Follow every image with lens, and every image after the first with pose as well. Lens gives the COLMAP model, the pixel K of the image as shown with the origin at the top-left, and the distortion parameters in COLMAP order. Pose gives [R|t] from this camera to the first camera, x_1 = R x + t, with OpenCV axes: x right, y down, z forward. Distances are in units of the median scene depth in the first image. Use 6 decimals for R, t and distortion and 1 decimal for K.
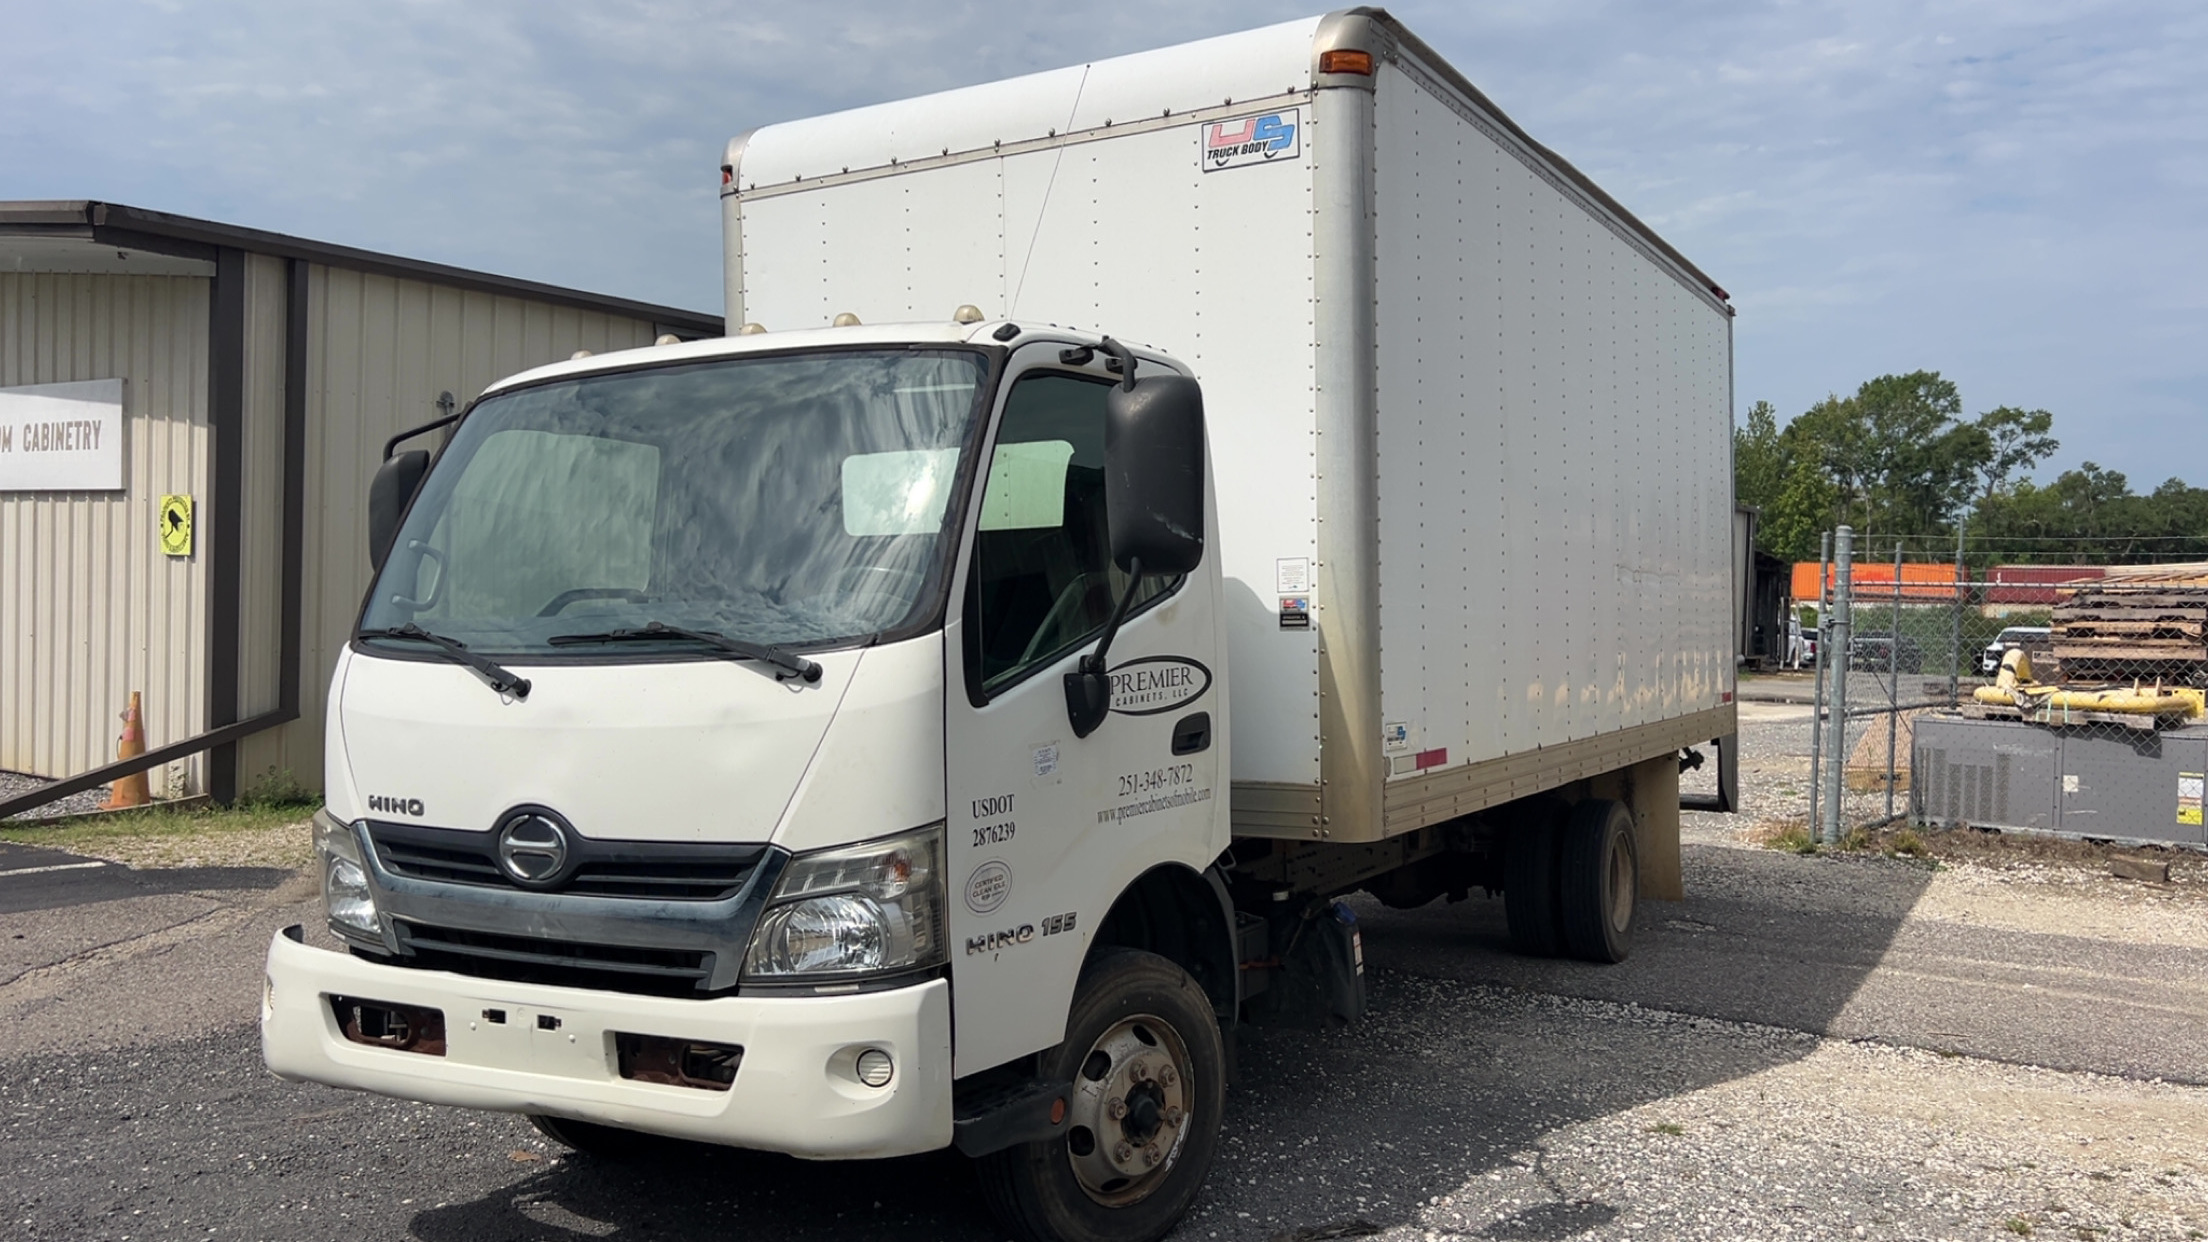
lens RADIAL K [[1747.1, 0, 1104.0], [0, 1747.1, 621.0], [0, 0, 1]] dist [0.114989, -0.001209]
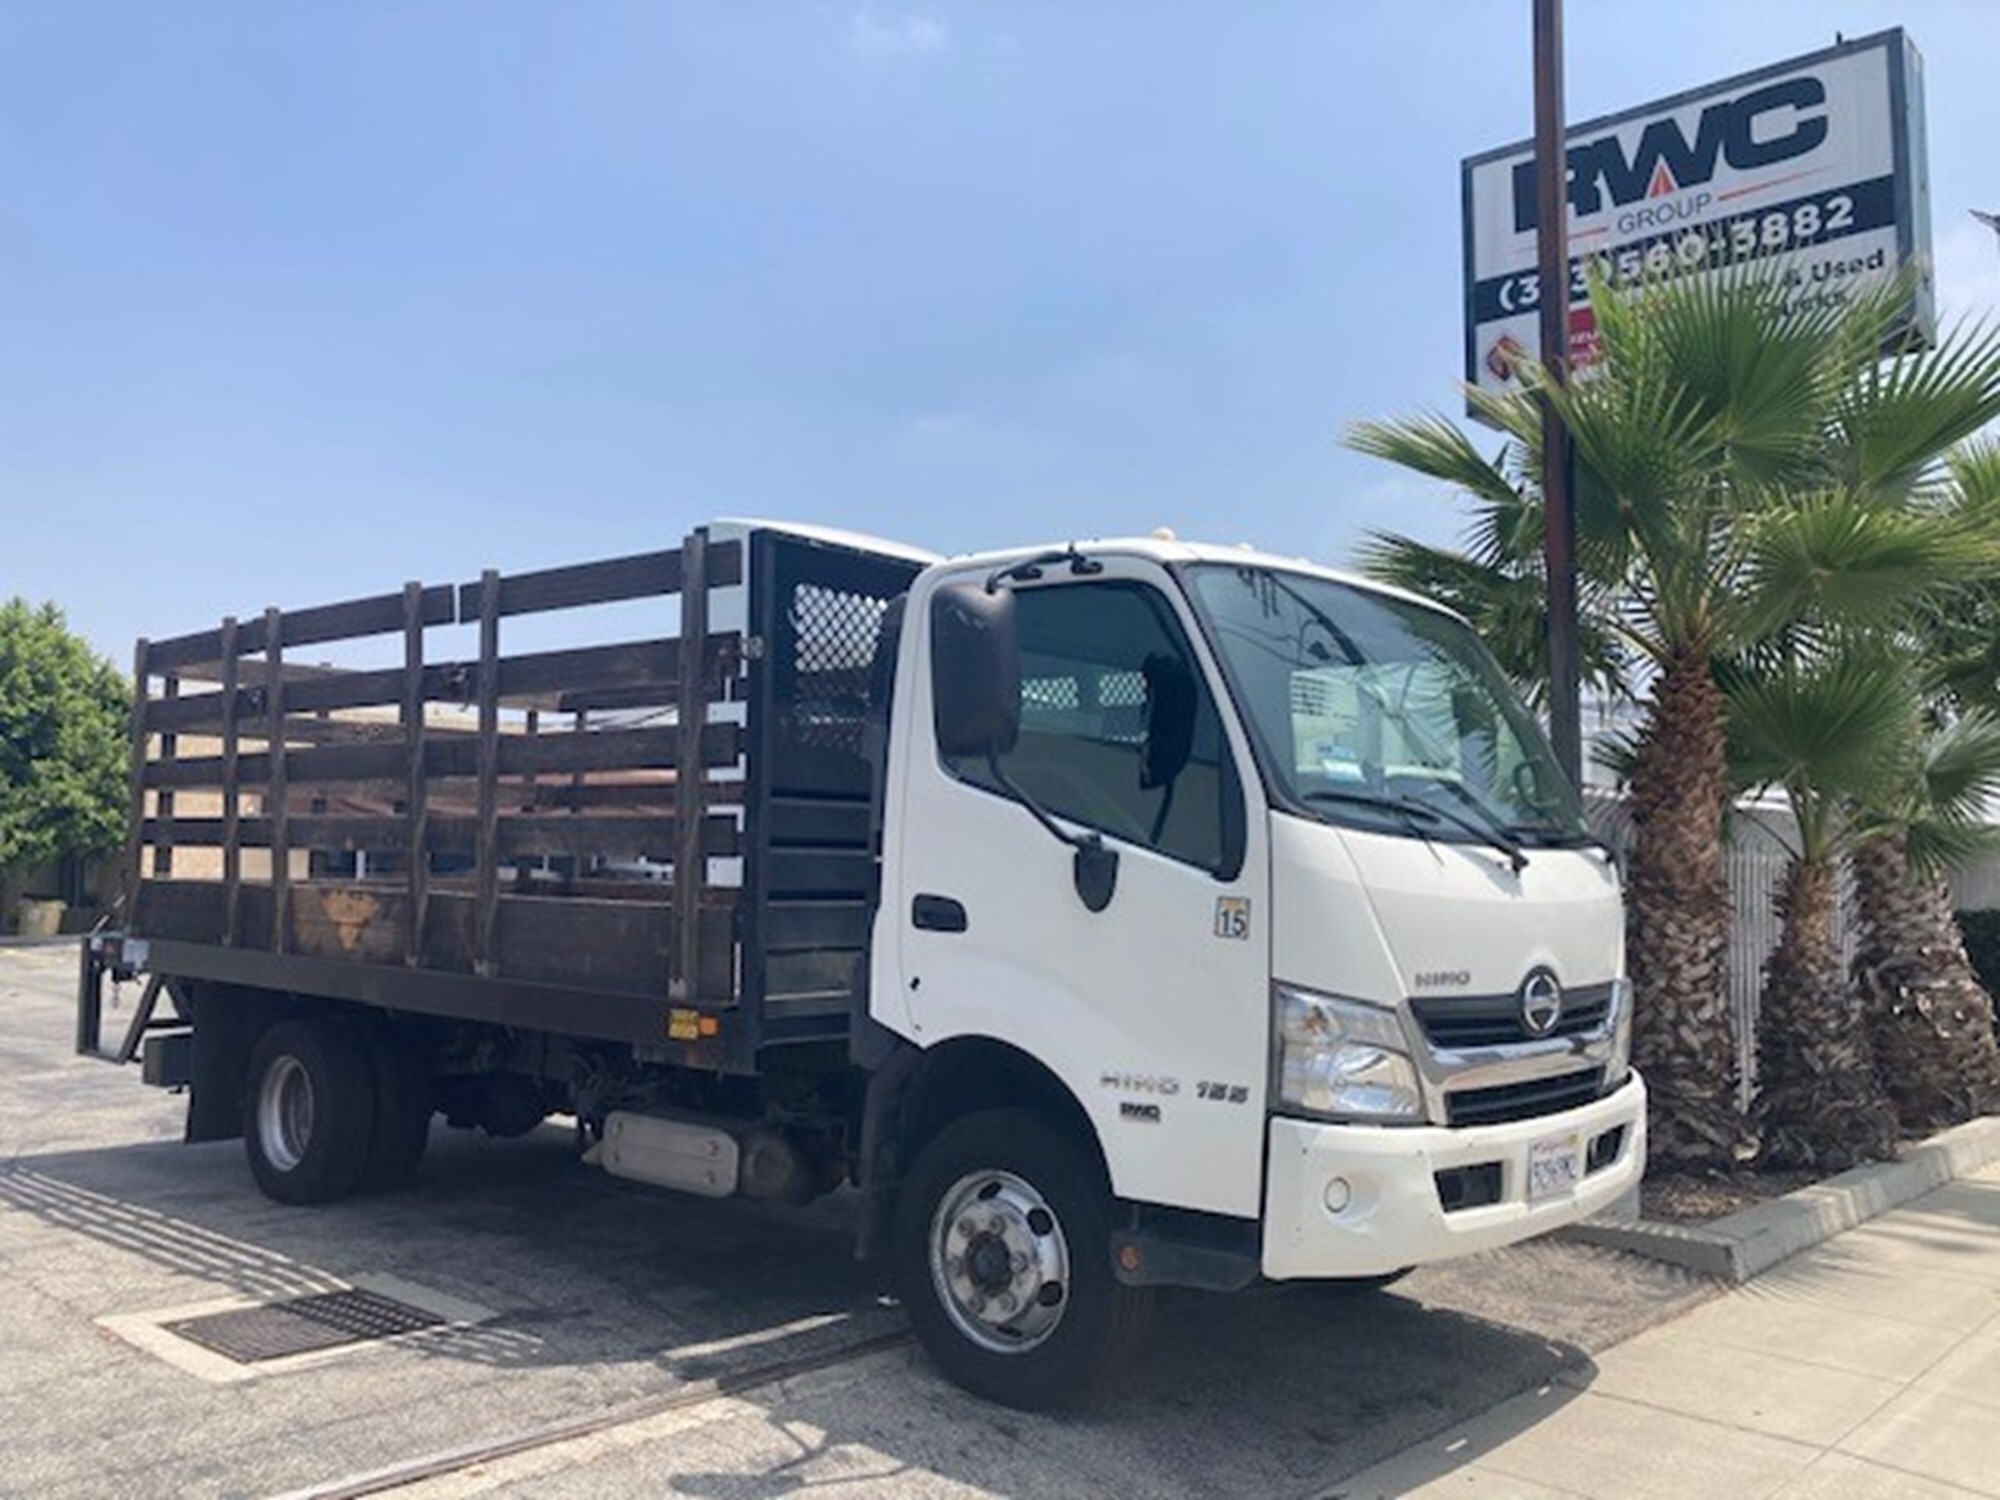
lens RADIAL K [[1617.7, 0, 1000.0], [0, 1617.7, 750.0], [0, 0, 1]] dist [0.061782, -0.000809]
pose [[0.187946, 0.093639, 0.977706, -1.416984], [-0.031165, 0.995512, -0.089354, 0.065645], [-0.981685, -0.013676, 0.190020, 1.103744]]
